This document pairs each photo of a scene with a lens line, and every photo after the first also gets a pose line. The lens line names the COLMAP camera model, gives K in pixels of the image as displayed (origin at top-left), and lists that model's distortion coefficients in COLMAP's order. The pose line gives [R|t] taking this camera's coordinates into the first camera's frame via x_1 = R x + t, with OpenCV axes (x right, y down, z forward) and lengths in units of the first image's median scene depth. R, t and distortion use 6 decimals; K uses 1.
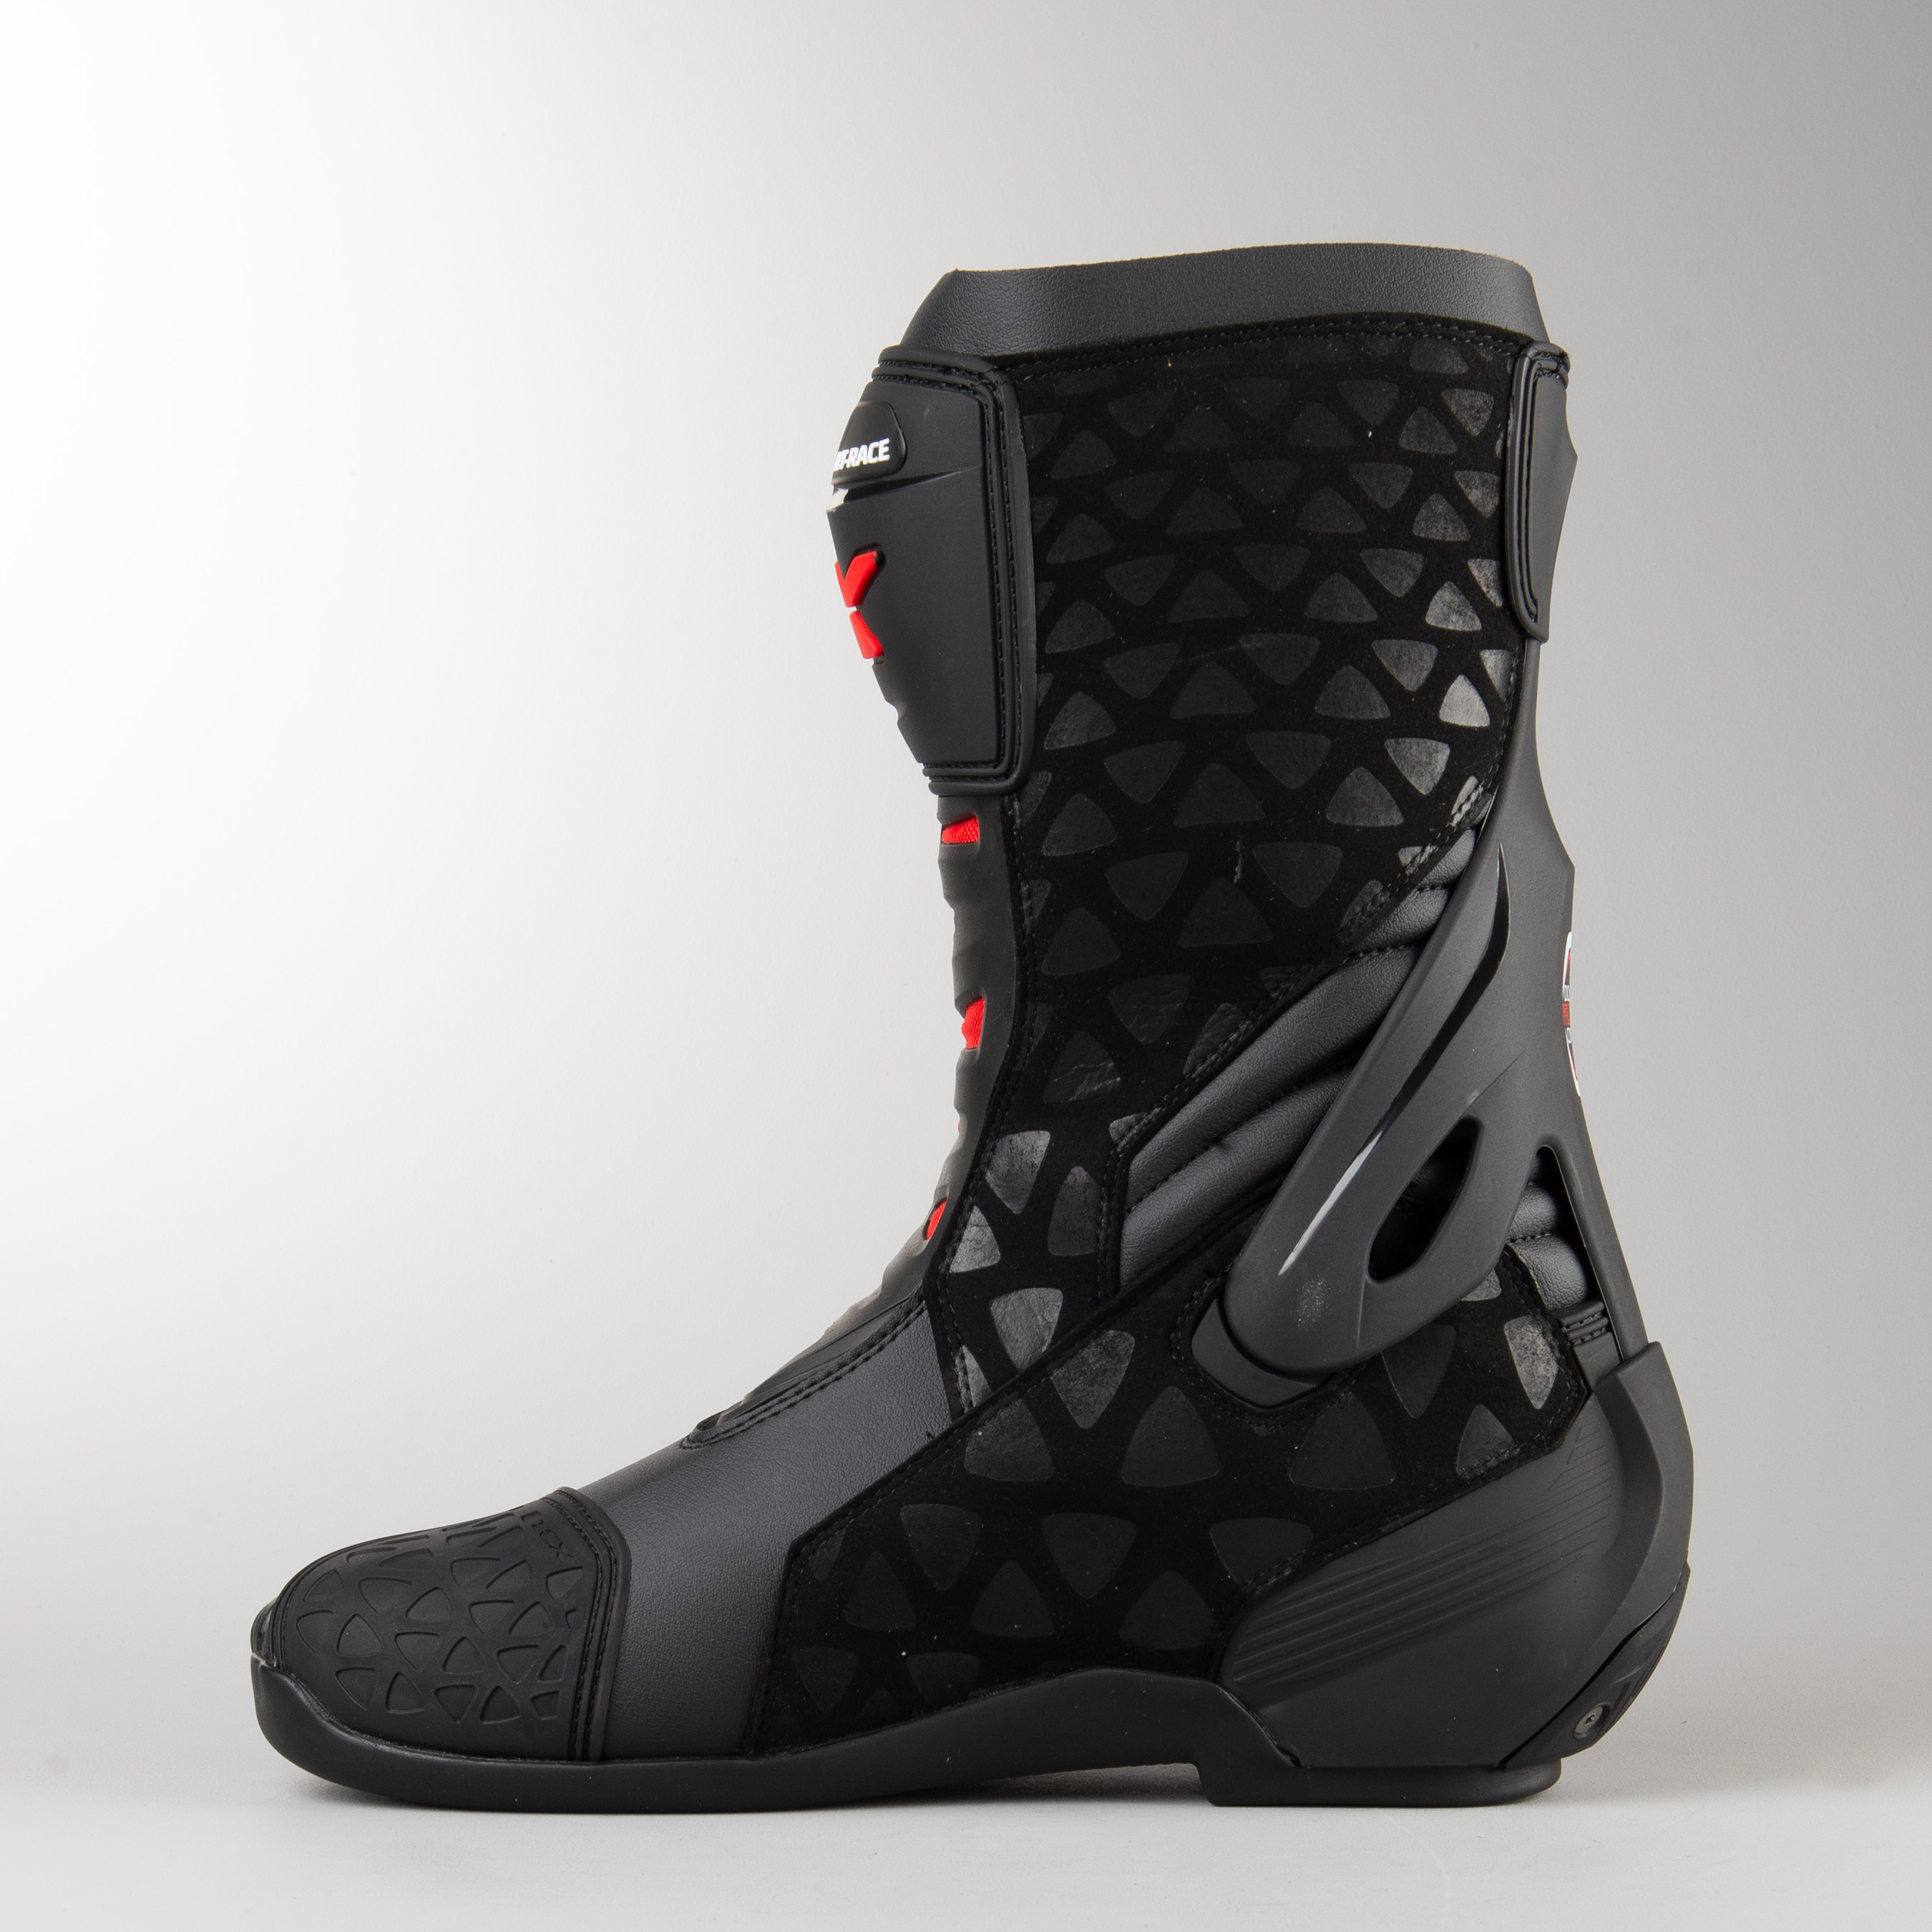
lens RADIAL K [[5897.5, 0, 966.0], [0, 5897.5, 966.0], [0, 0, 1]] dist [-0.129491, -2.007183]
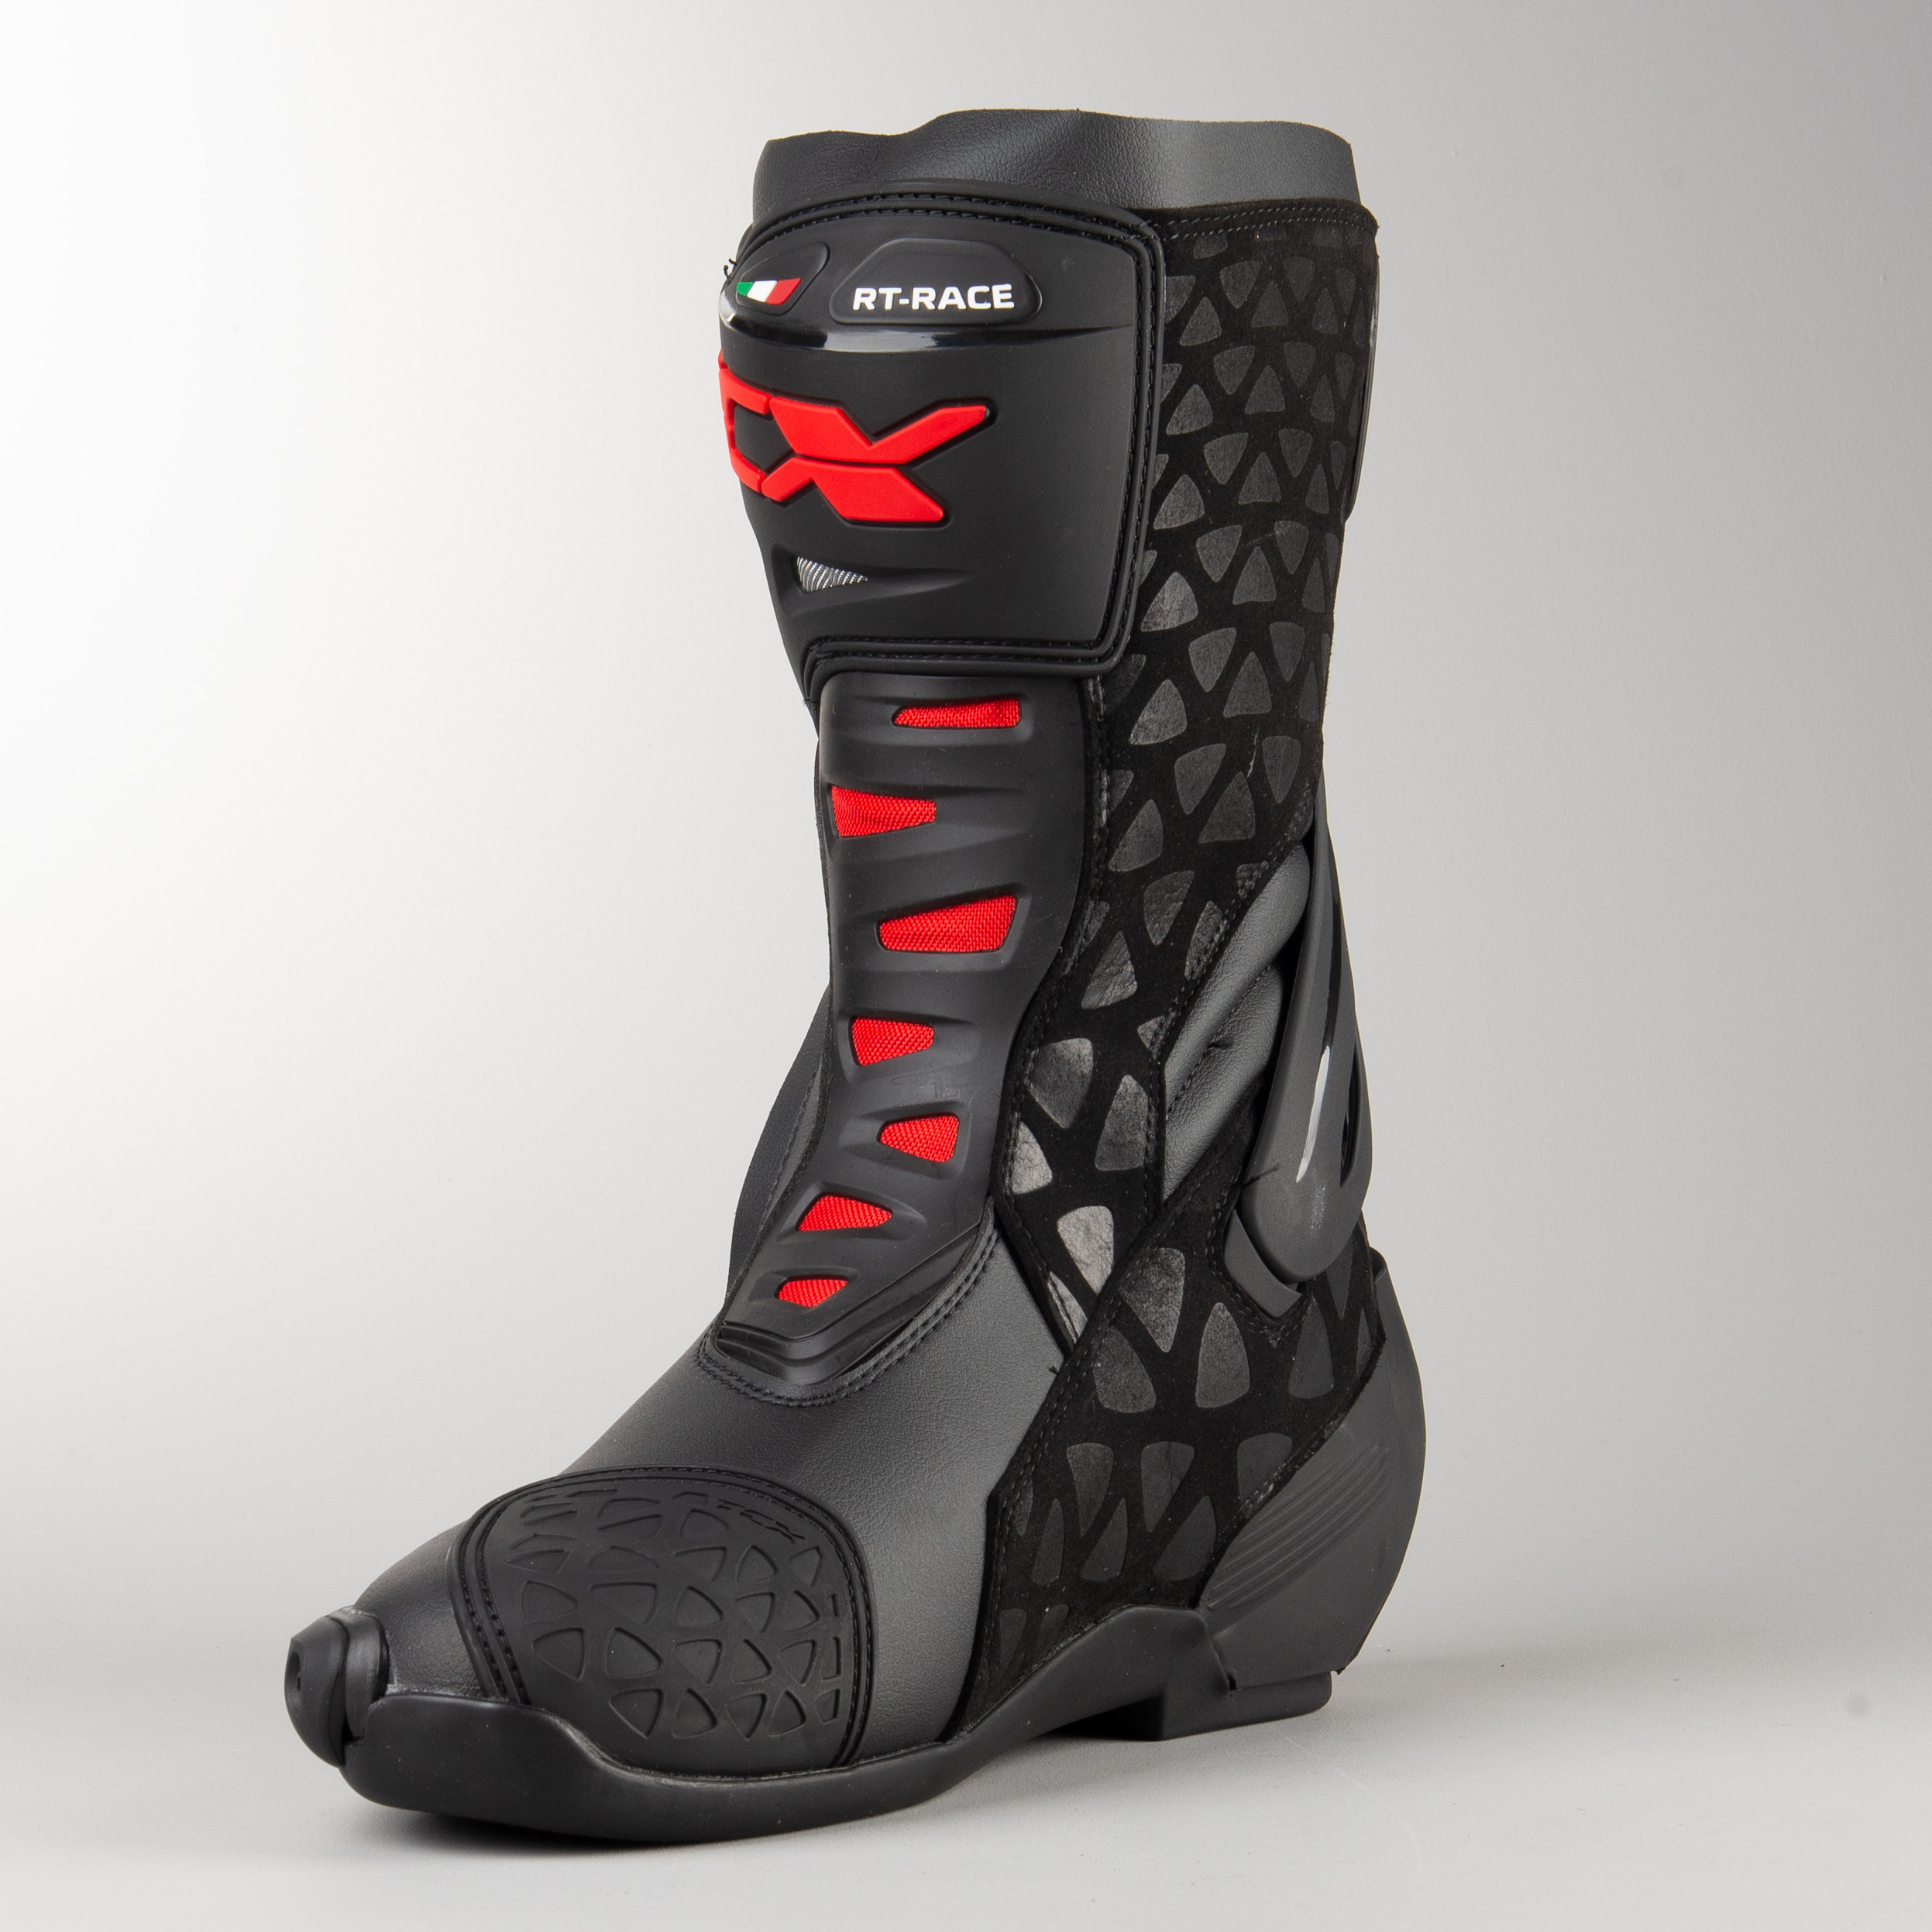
lens RADIAL K [[5897.5, 0, 966.0], [0, 5897.5, 966.0], [0, 0, 1]] dist [-0.129491, -2.007183]
pose [[0.584216, -0.005956, 0.811576, -0.764249], [-0.001207, 0.999966, 0.008208, 0.008883], [-0.811597, -0.005774, 0.584189, 0.474033]]
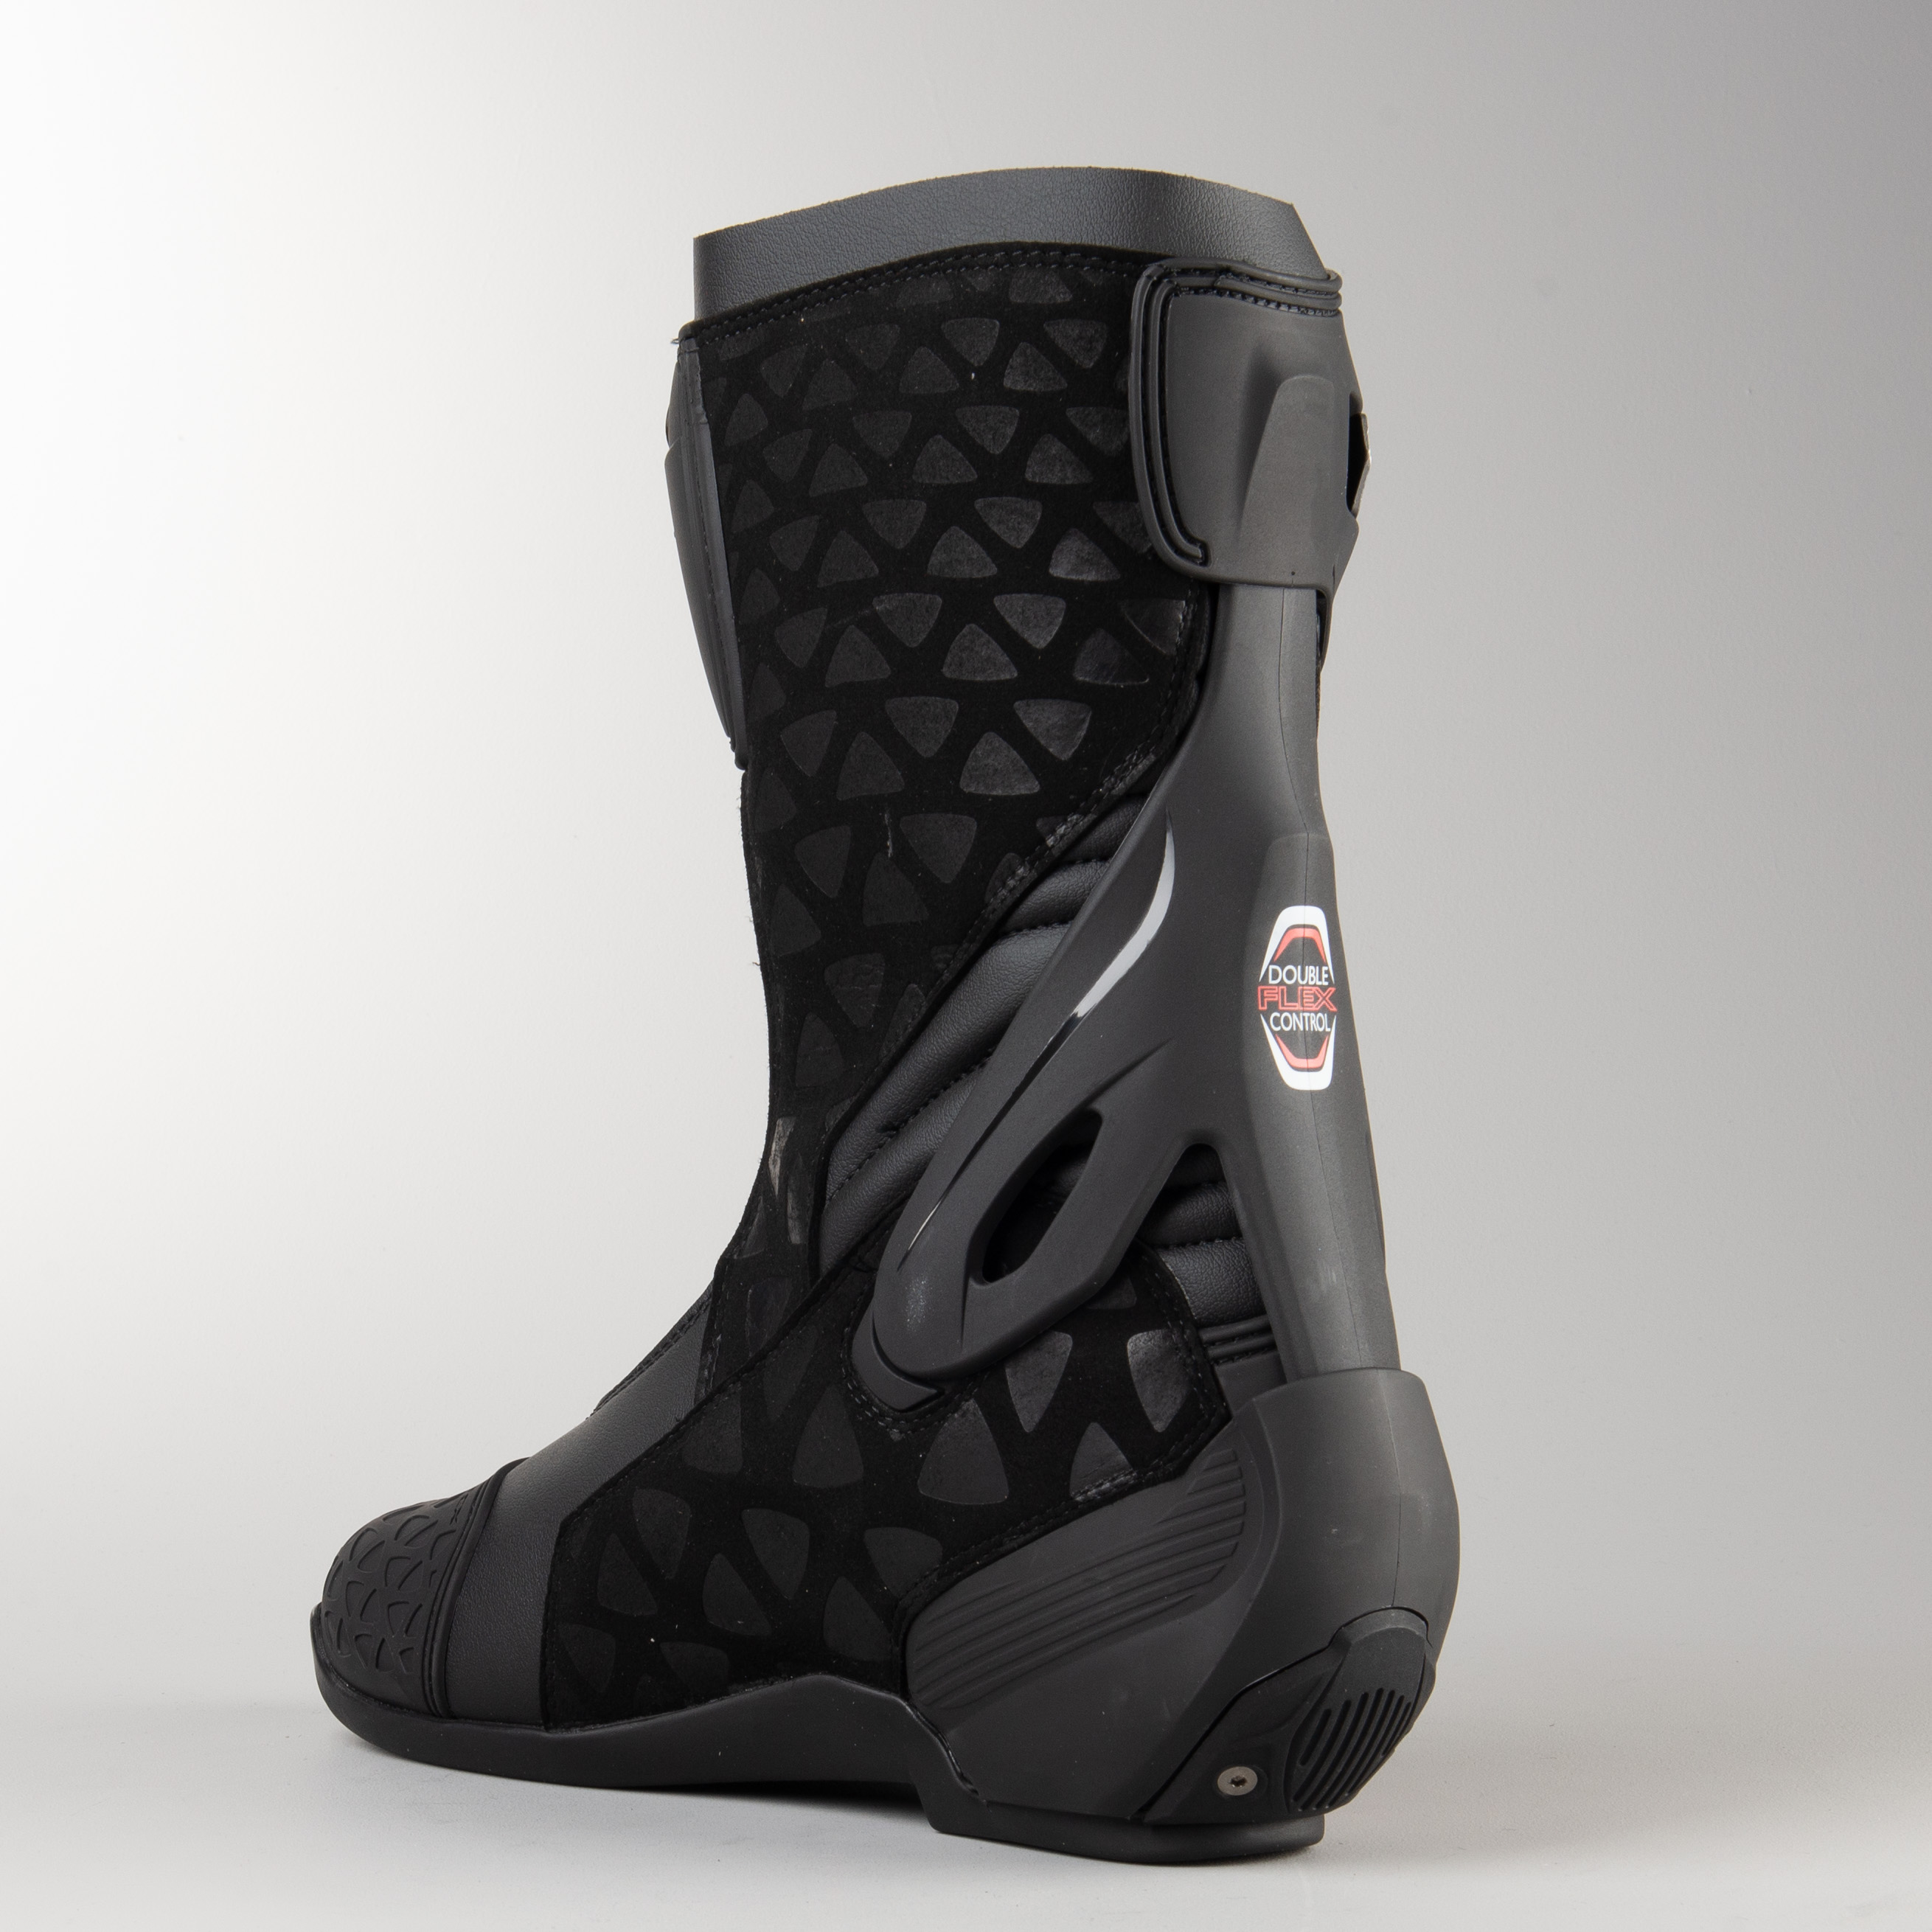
lens RADIAL K [[5897.5, 0, 966.0], [0, 5897.5, 966.0], [0, 0, 1]] dist [-0.129491, -2.007183]
pose [[0.715088, 0.000913, -0.699034, 0.718727], [-0.000500, 1.000000, 0.000795, 0.002592], [0.699034, -0.000219, 0.715088, 0.329097]]
